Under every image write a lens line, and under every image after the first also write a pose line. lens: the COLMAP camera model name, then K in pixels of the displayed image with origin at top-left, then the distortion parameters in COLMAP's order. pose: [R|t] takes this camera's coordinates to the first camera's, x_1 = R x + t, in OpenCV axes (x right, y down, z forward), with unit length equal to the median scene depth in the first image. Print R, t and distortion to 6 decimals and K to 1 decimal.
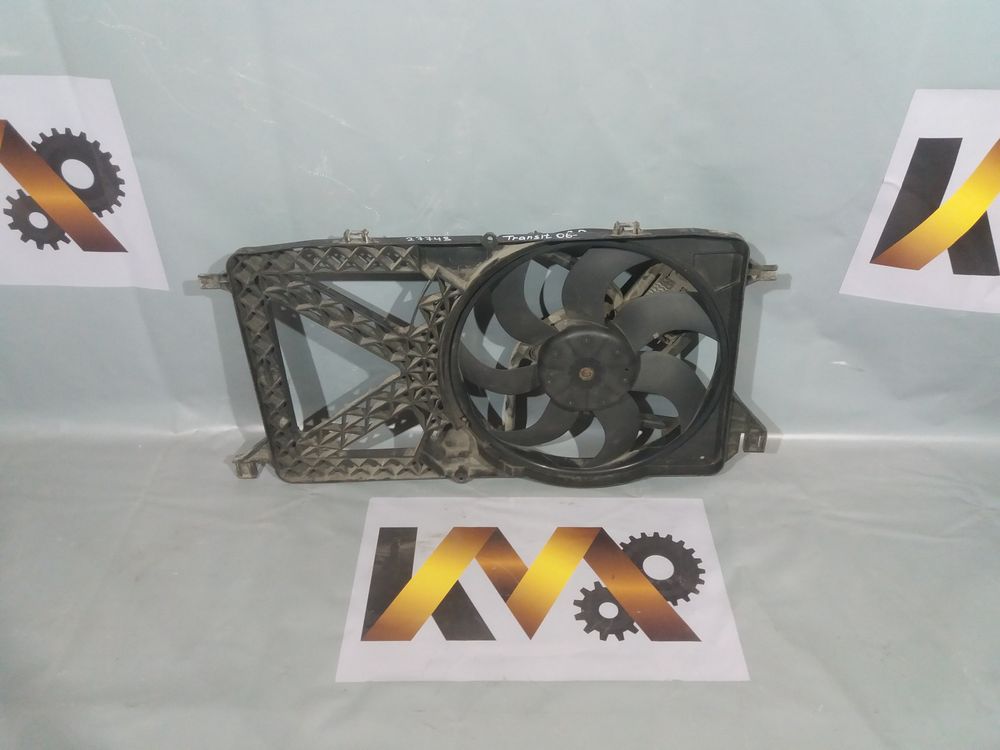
lens RADIAL K [[806.3, 0, 500.0], [0, 806.3, 375.0], [0, 0, 1]] dist [0.081197, -0.145500]
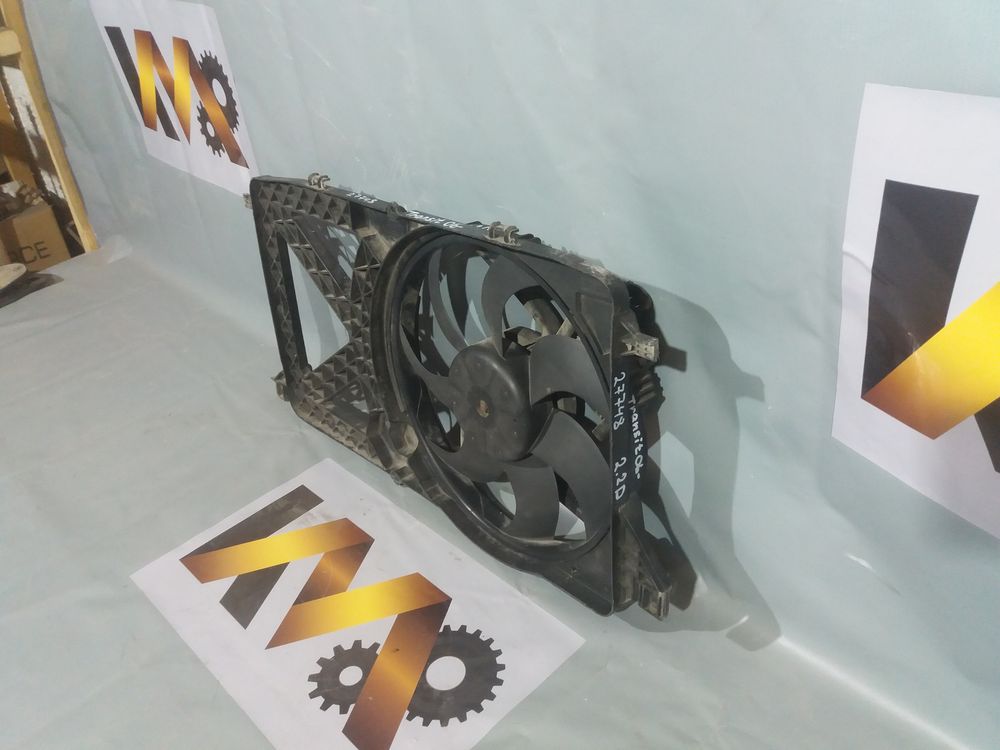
lens RADIAL K [[809.2, 0, 502.1], [0, 809.2, 373.0], [0, 0, 1]] dist [0.076138, -0.182999]
pose [[0.701675, 0.327557, -0.632738, 0.631102], [-0.354895, 0.930731, 0.088262, -0.114502], [0.617820, 0.162625, 0.769319, 0.397889]]
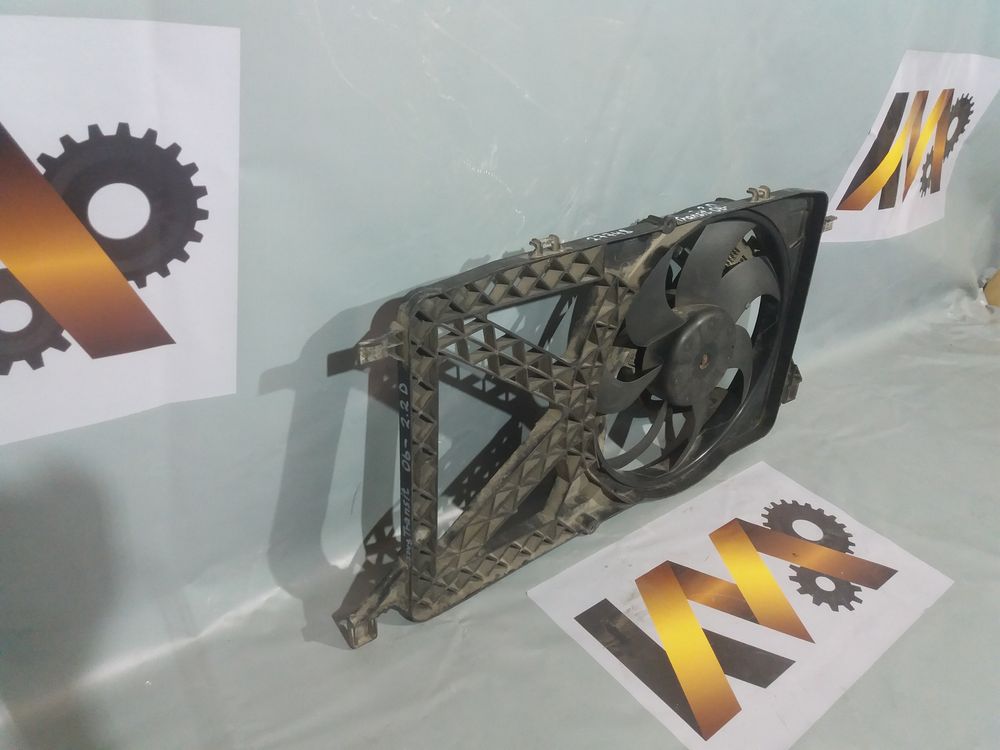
lens RADIAL K [[823.2, 0, 500.0], [0, 823.2, 375.0], [0, 0, 1]] dist [0.077108, -0.167658]
pose [[0.735277, -0.239051, 0.634210, -0.686892], [0.278890, 0.959557, 0.038349, -0.090233], [-0.617728, 0.148678, 0.772209, 0.422566]]
